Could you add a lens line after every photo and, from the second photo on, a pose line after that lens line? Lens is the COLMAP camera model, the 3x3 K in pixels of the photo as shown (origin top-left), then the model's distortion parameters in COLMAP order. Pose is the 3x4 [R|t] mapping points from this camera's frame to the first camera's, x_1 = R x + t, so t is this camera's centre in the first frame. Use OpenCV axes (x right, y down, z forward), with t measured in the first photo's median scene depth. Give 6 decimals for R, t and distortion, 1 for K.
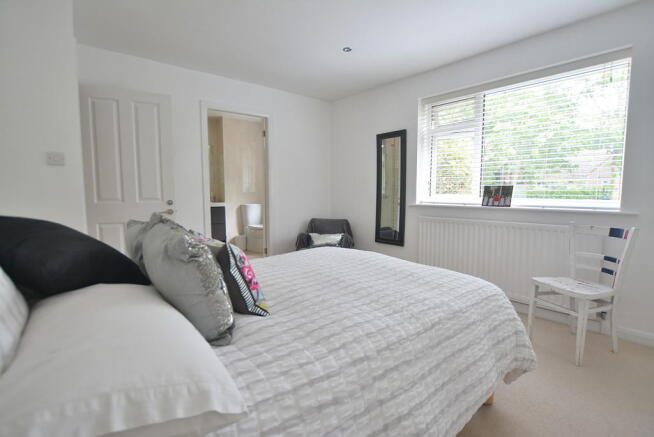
lens RADIAL K [[308.6, 0, 327.0], [0, 308.6, 218.5], [0, 0, 1]] dist [-0.001595, -0.000131]
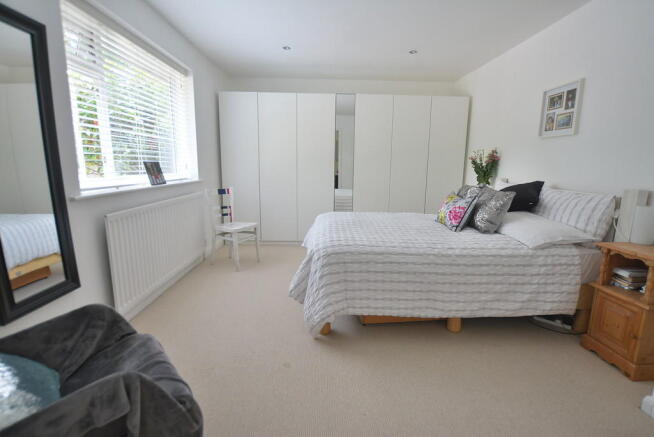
lens RADIAL K [[308.6, 0, 327.0], [0, 308.6, 218.5], [0, 0, 1]] dist [-0.001595, -0.000131]
pose [[-0.772132, -0.117107, 0.624578, -0.359147], [0.047712, 0.969415, 0.240746, -0.116090], [-0.633668, 0.215688, -0.742929, 1.161236]]
